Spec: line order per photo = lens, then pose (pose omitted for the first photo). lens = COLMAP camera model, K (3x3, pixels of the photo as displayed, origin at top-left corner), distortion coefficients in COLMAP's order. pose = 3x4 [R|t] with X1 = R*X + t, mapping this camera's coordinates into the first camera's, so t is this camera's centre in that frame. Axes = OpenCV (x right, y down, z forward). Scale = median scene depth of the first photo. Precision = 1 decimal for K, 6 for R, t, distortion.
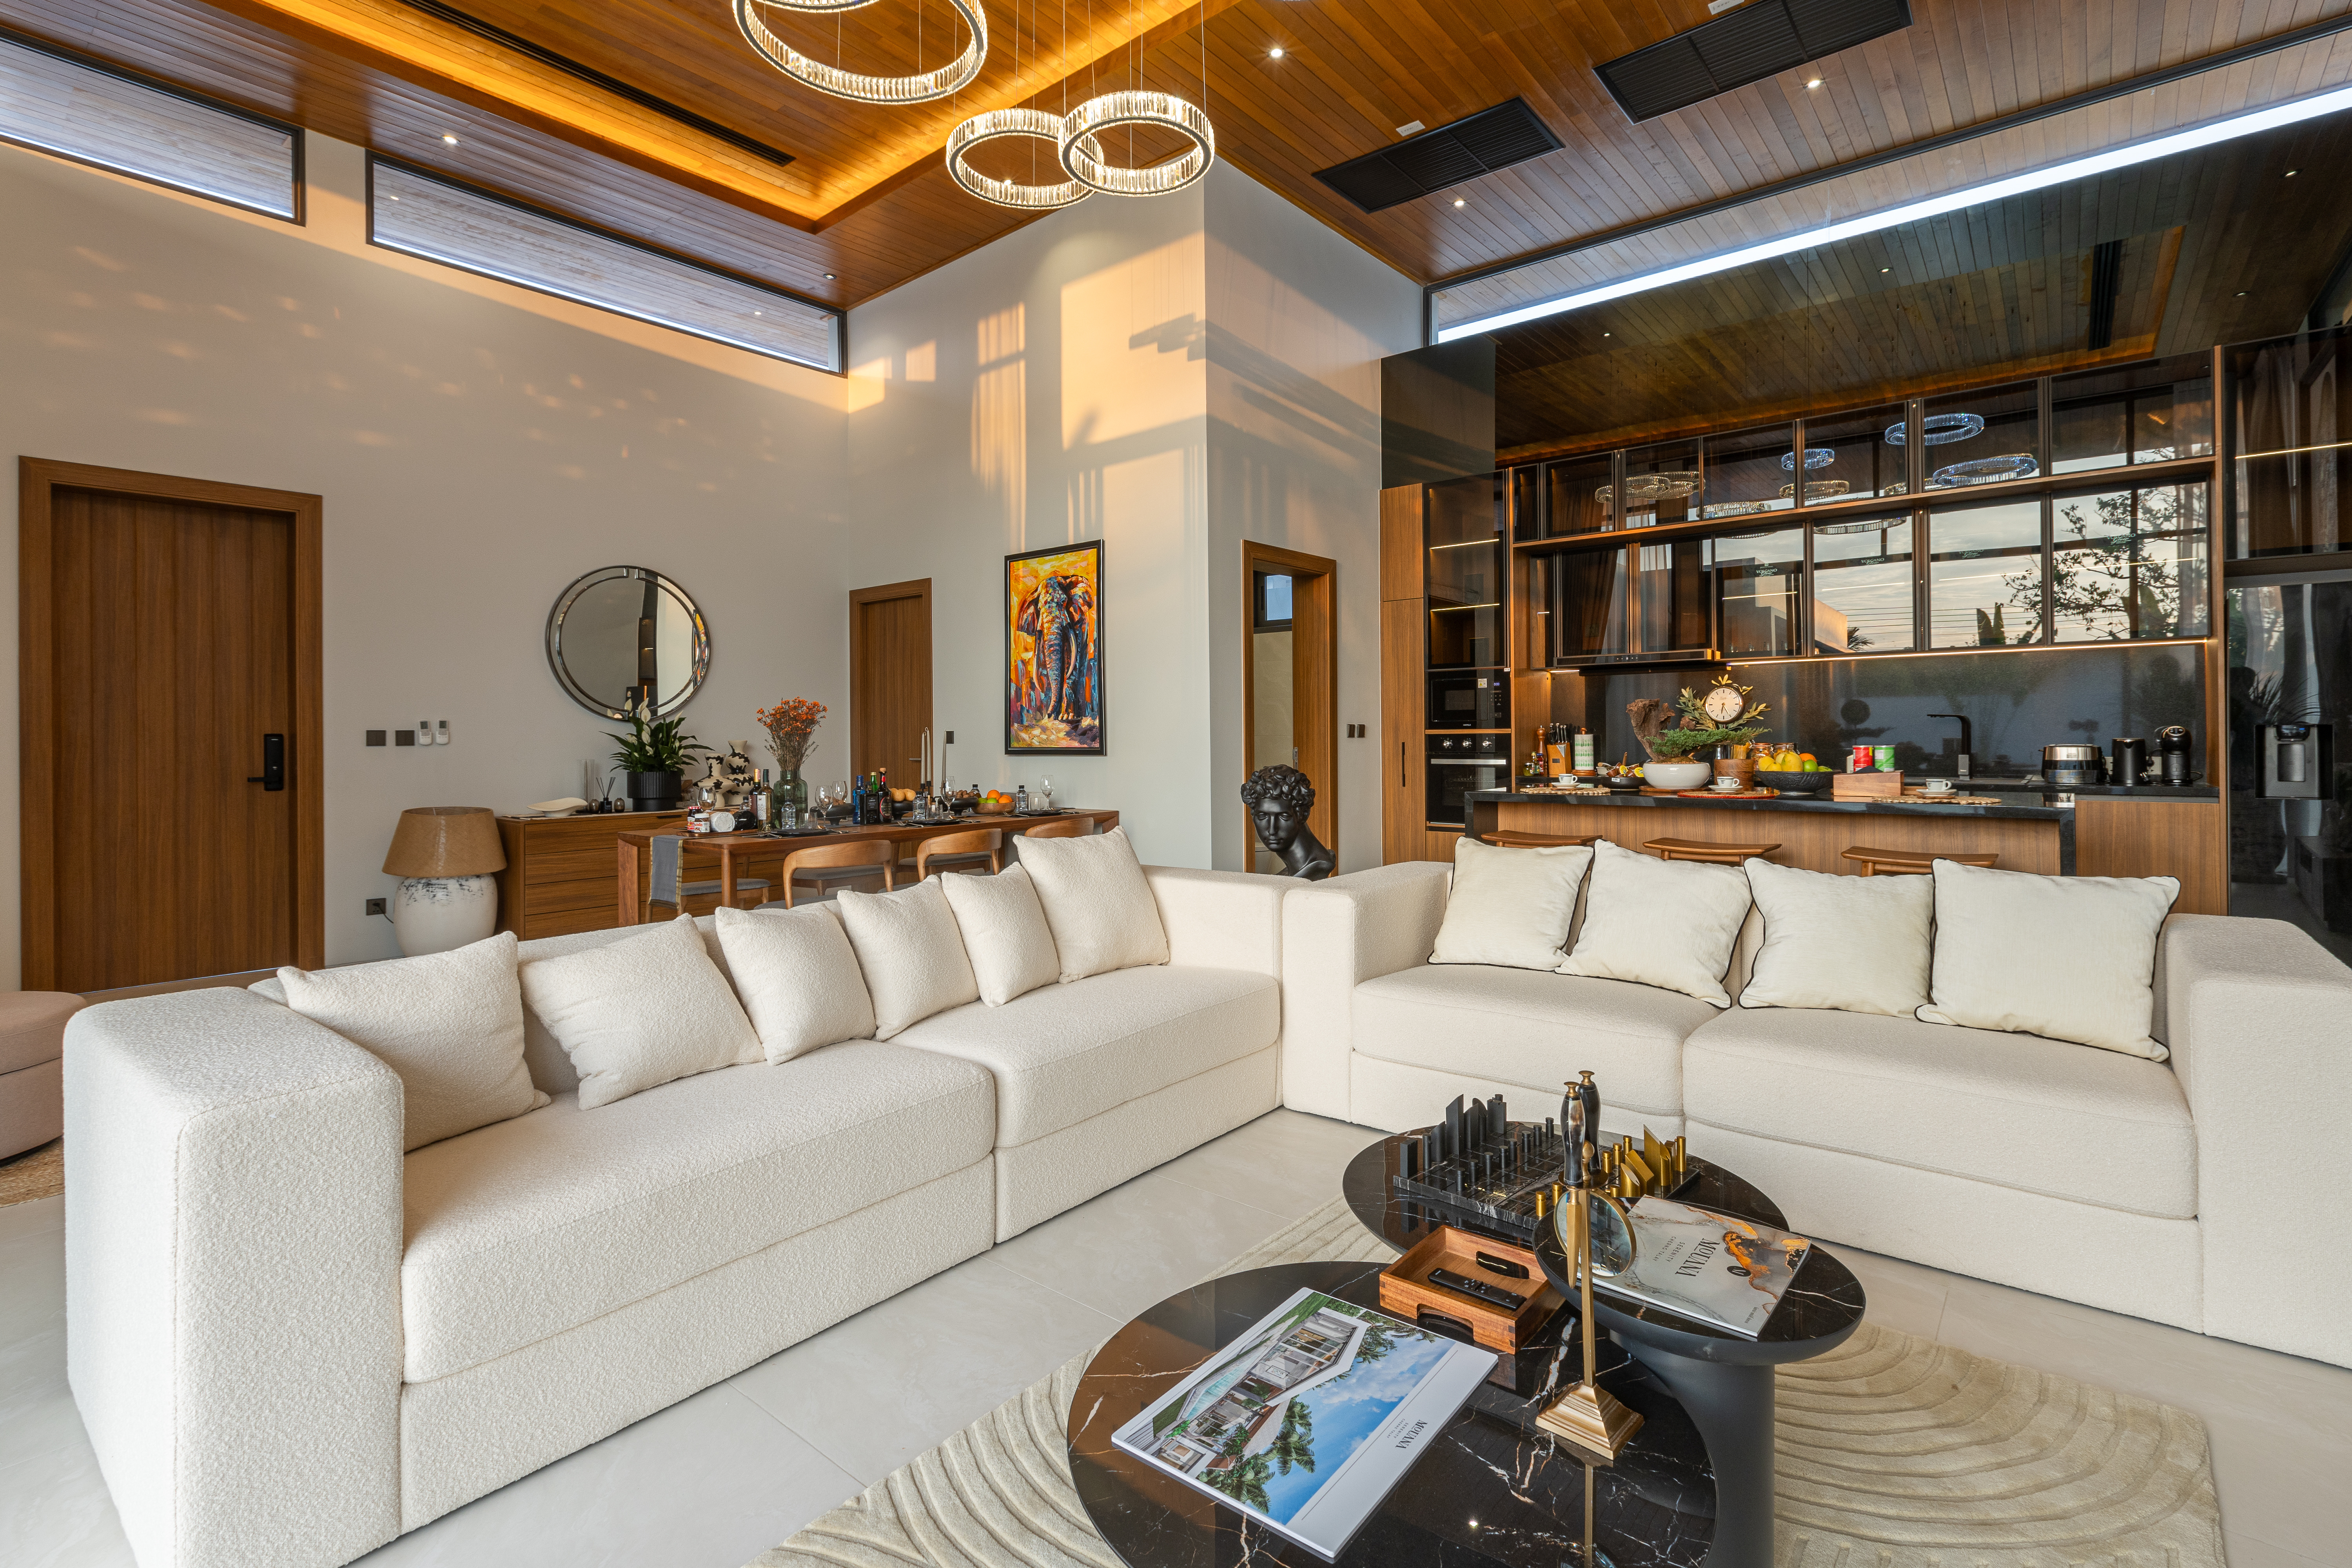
lens RADIAL K [[1060.8, 0, 1231.2], [0, 1060.8, 723.0], [0, 0, 1]] dist [-0.002006, 0.000142]
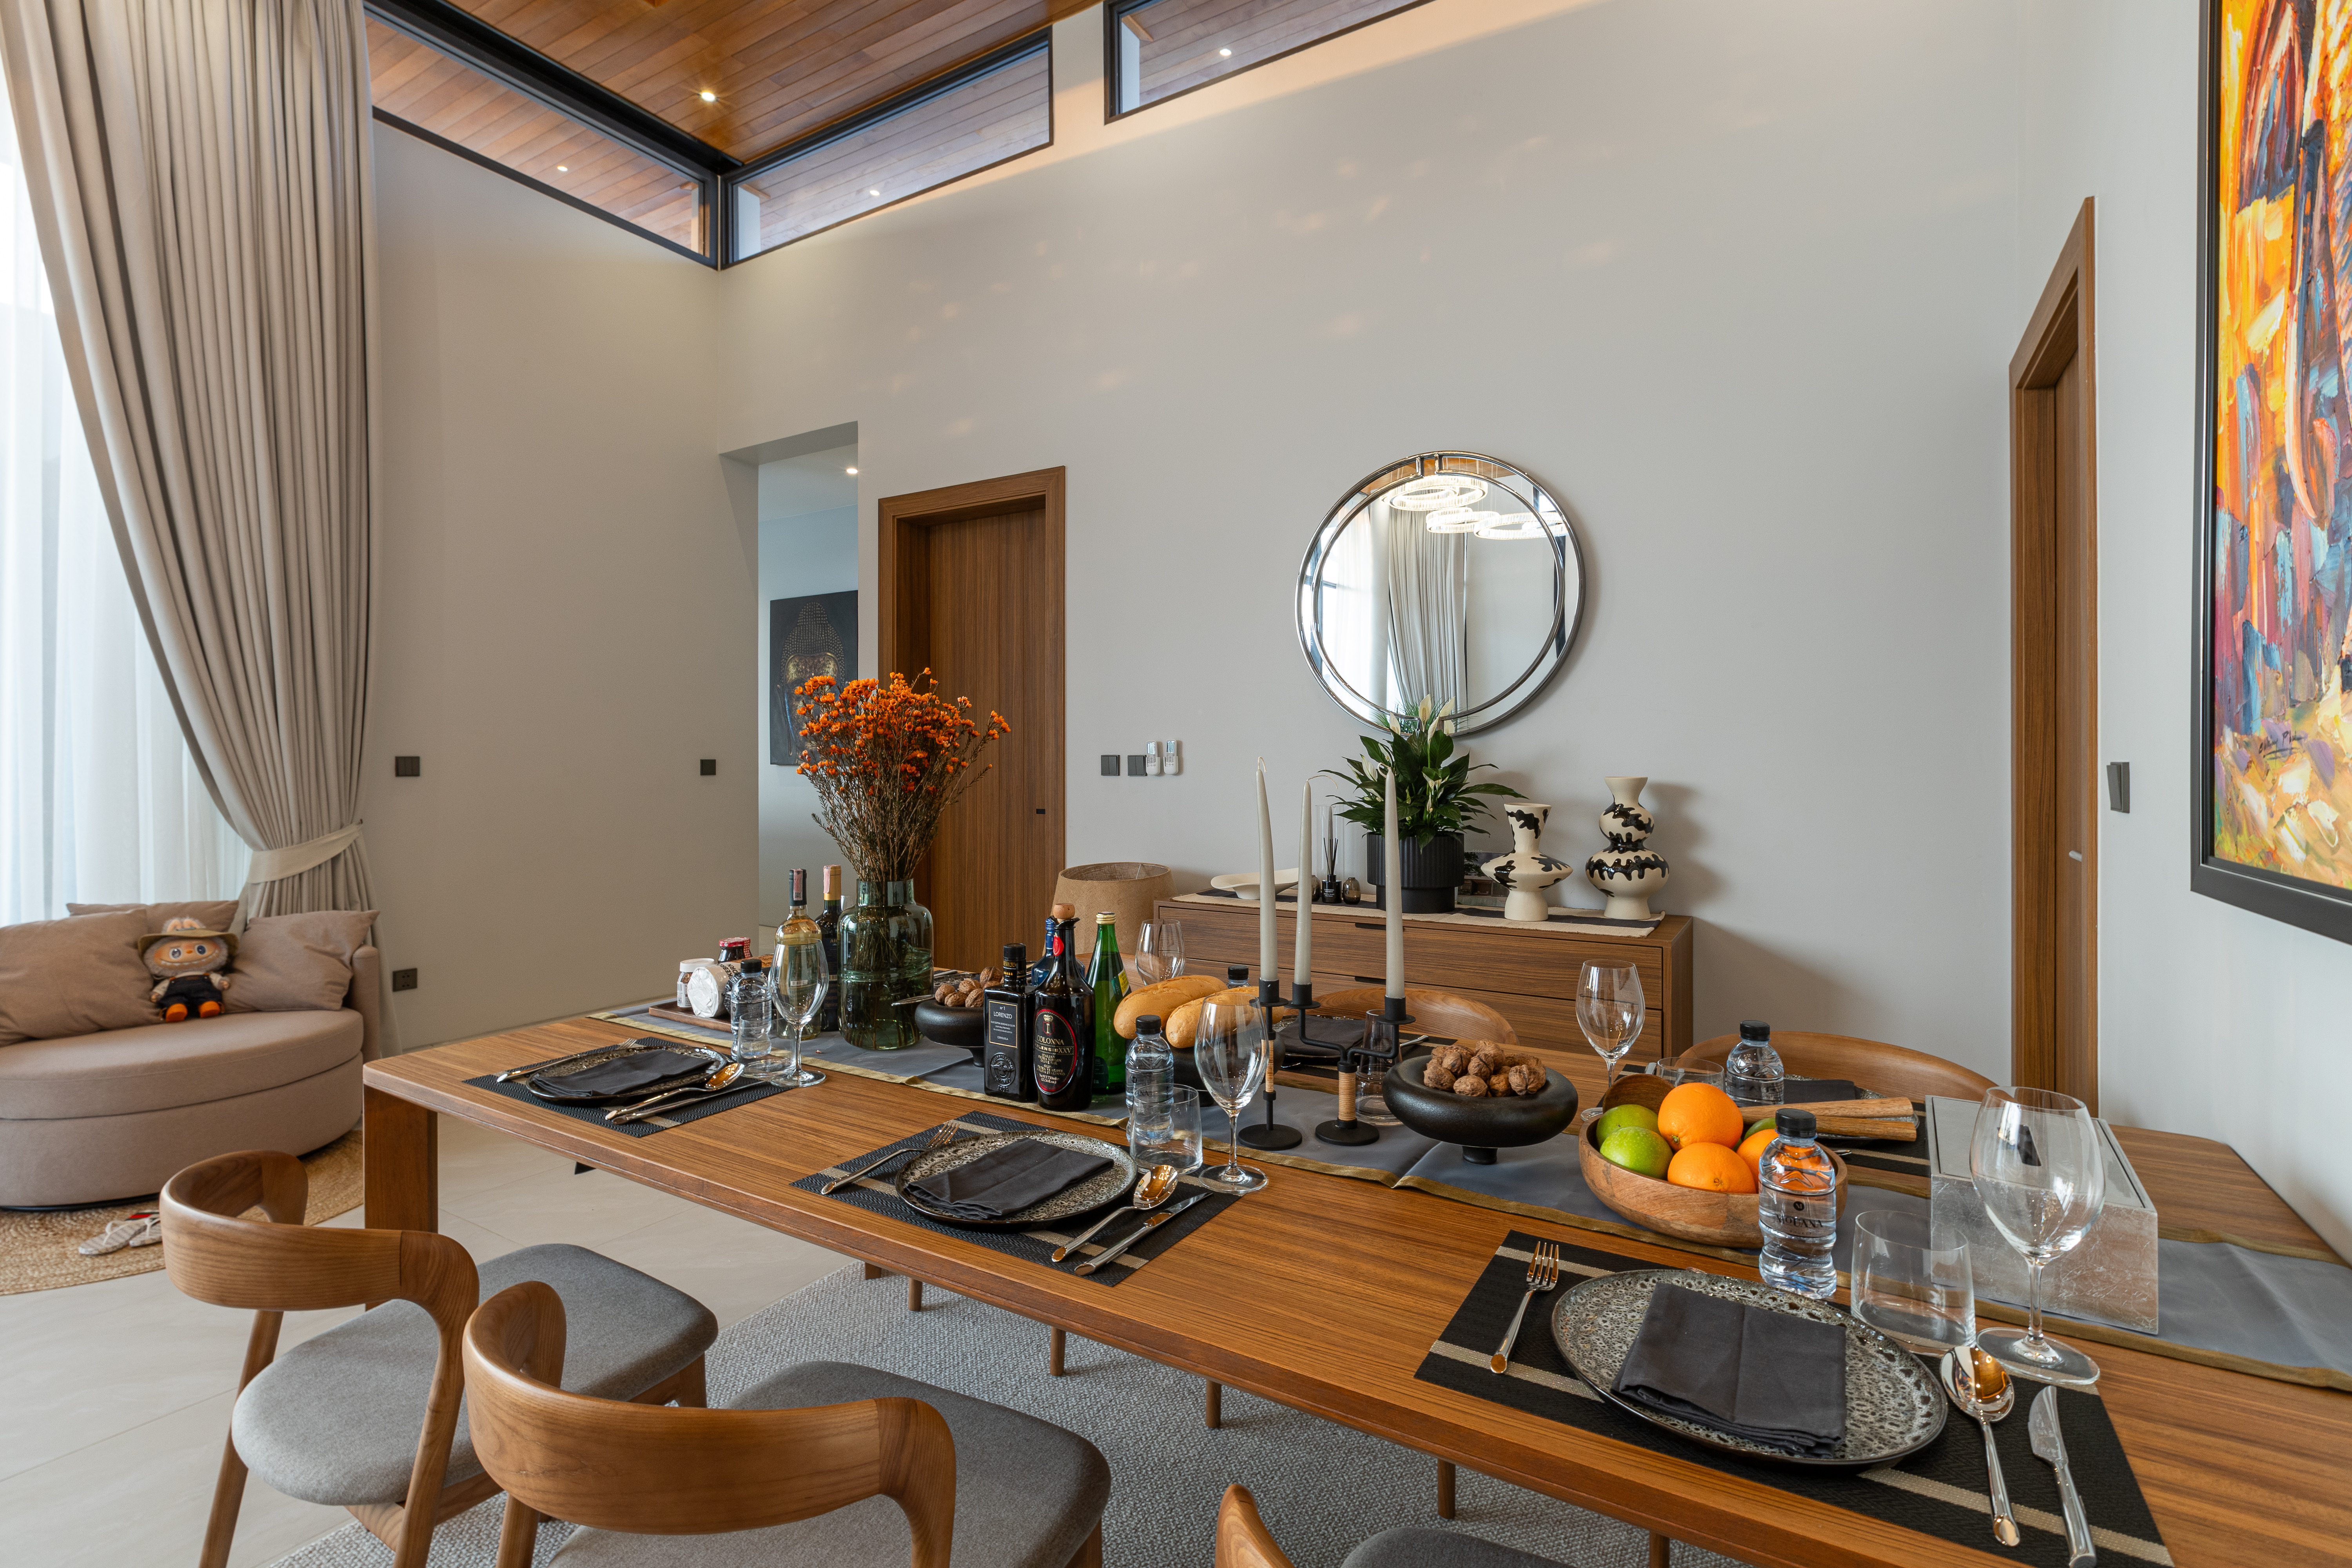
lens RADIAL K [[1060.8, 0, 1114.9], [0, 1060.8, 759.3], [0, 0, 1]] dist [-0.002006, 0.000142]
pose [[0.081144, 0.008203, -0.996669, -0.037830], [0.003969, 0.999956, 0.008553, 0.003378], [0.996694, -0.004650, 0.081108, 0.940835]]
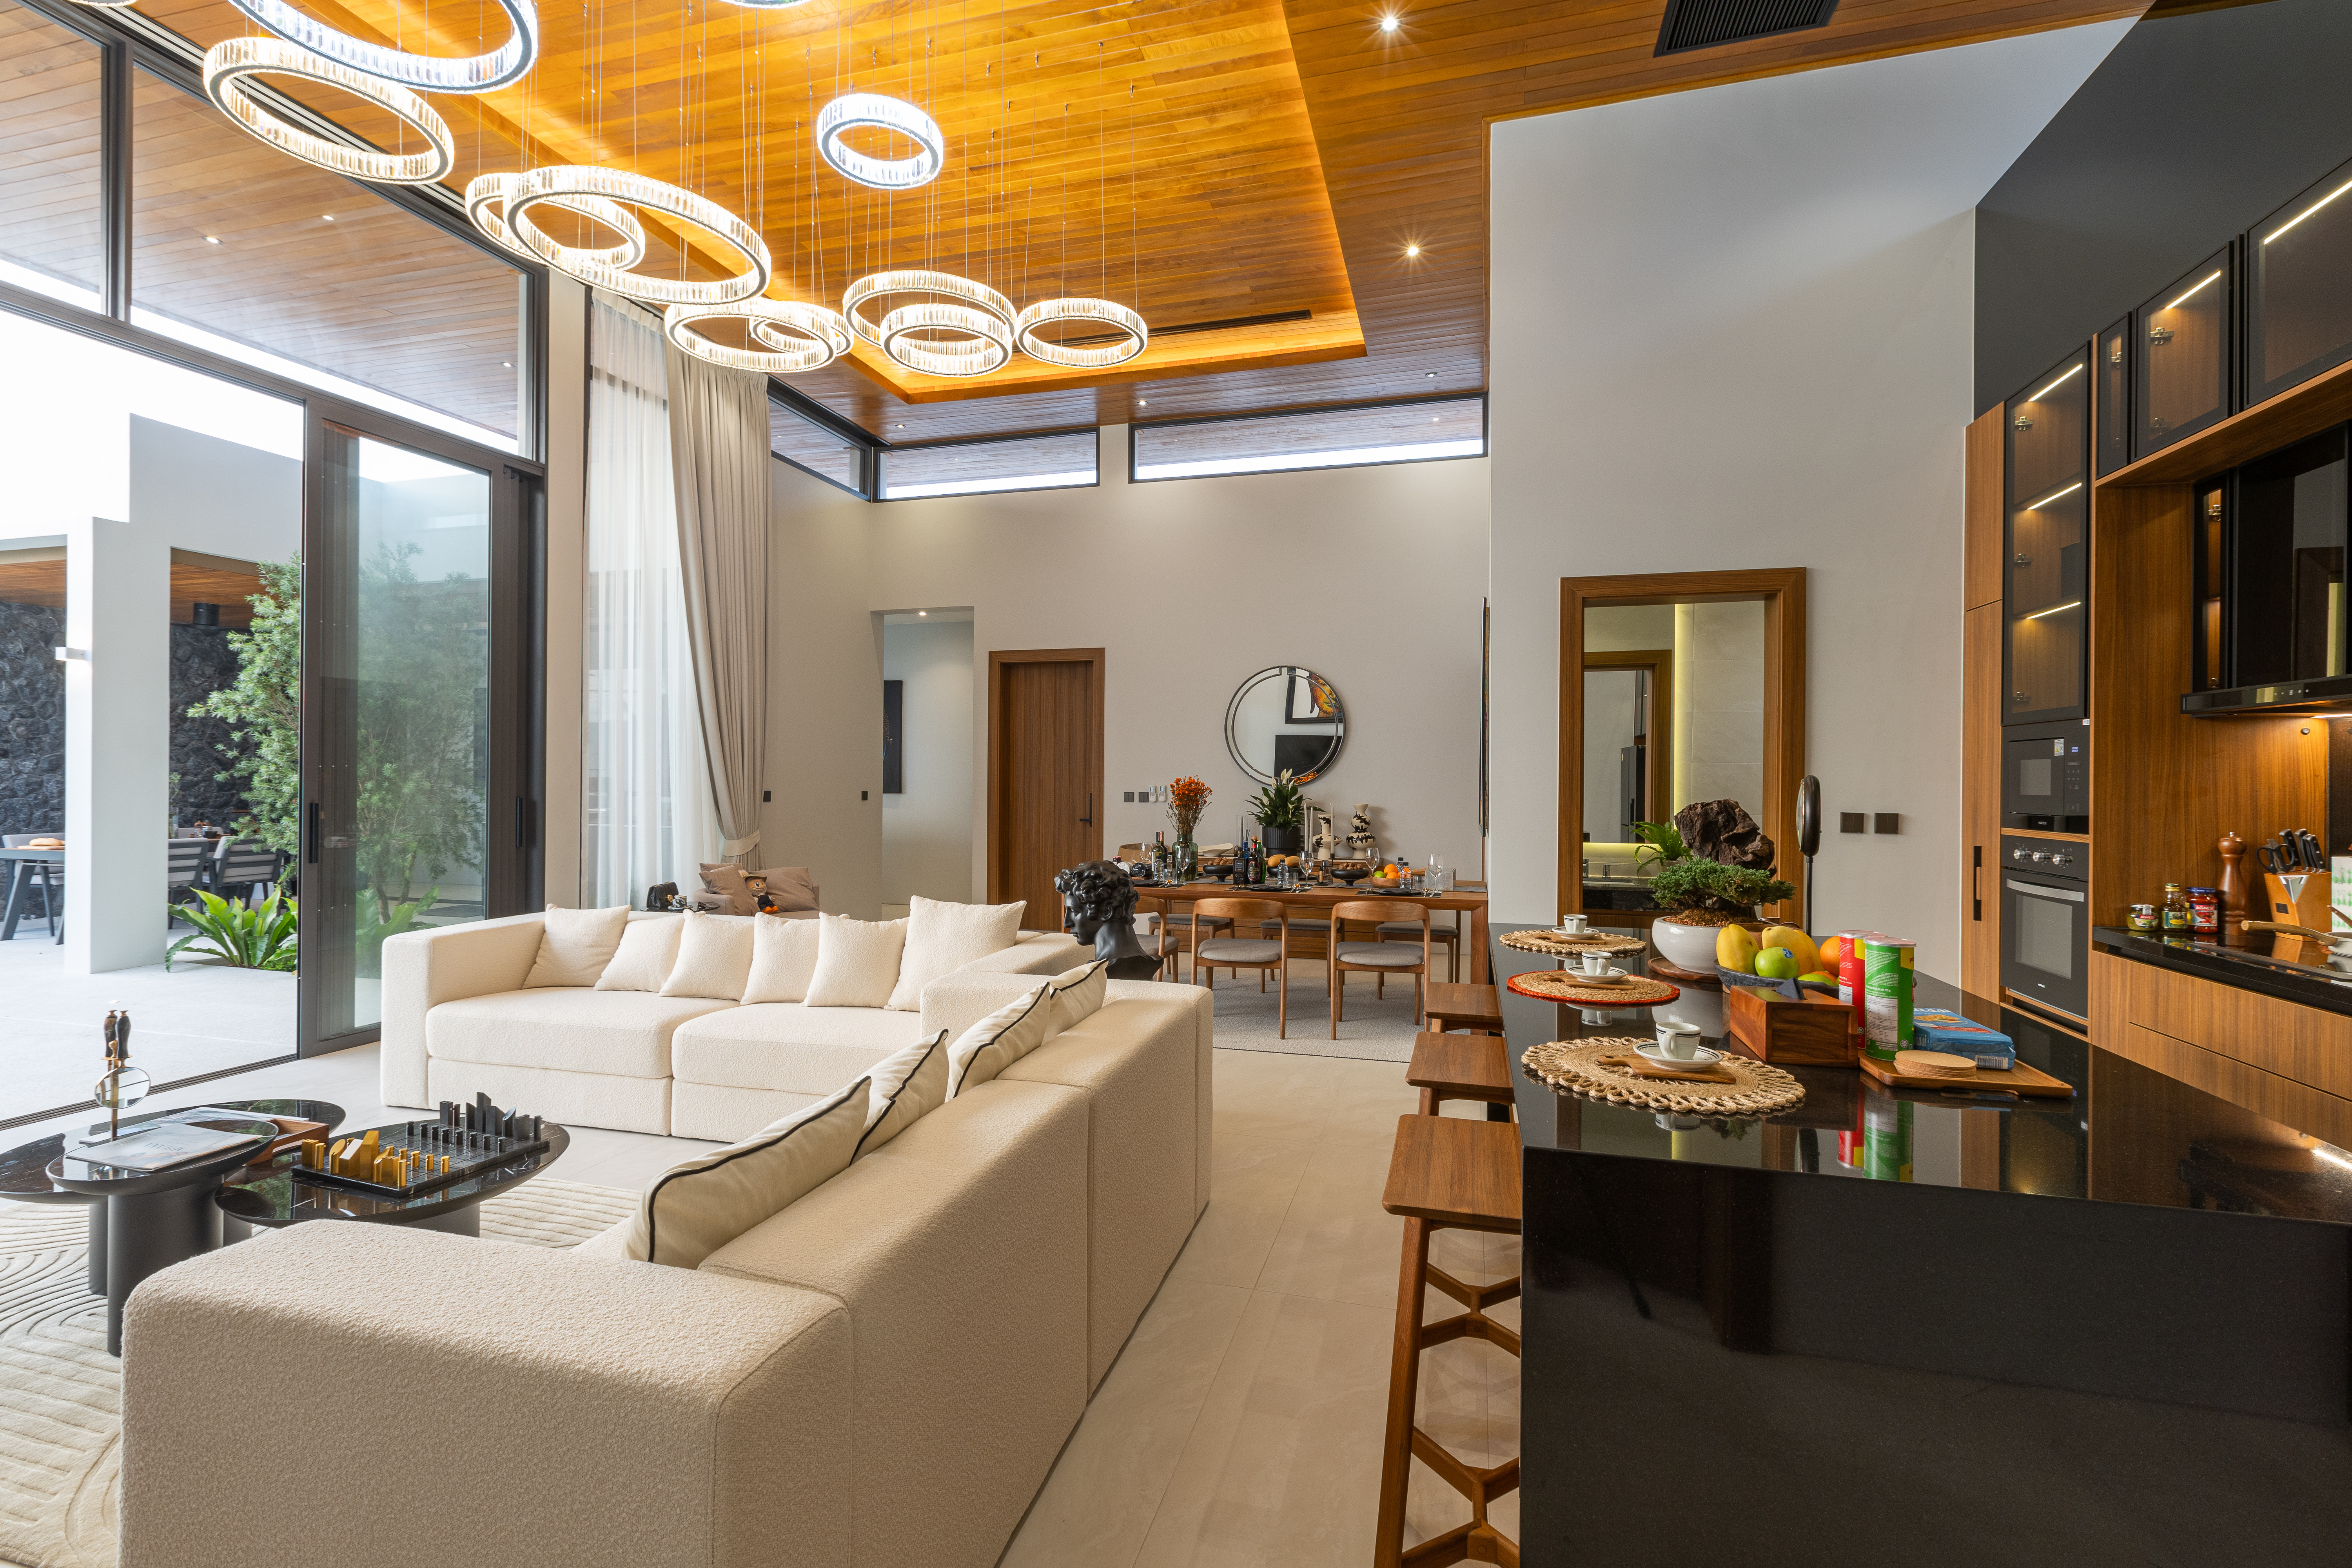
lens RADIAL K [[1060.8, 0, 1175.0], [0, 1060.8, 782.0], [0, 0, 1]] dist [-0.002006, 0.000142]
pose [[0.389536, 0.014072, -0.920904, 0.673625], [-0.007367, 0.999899, 0.012163, -0.027640], [0.920982, 0.002046, 0.389600, 0.447842]]
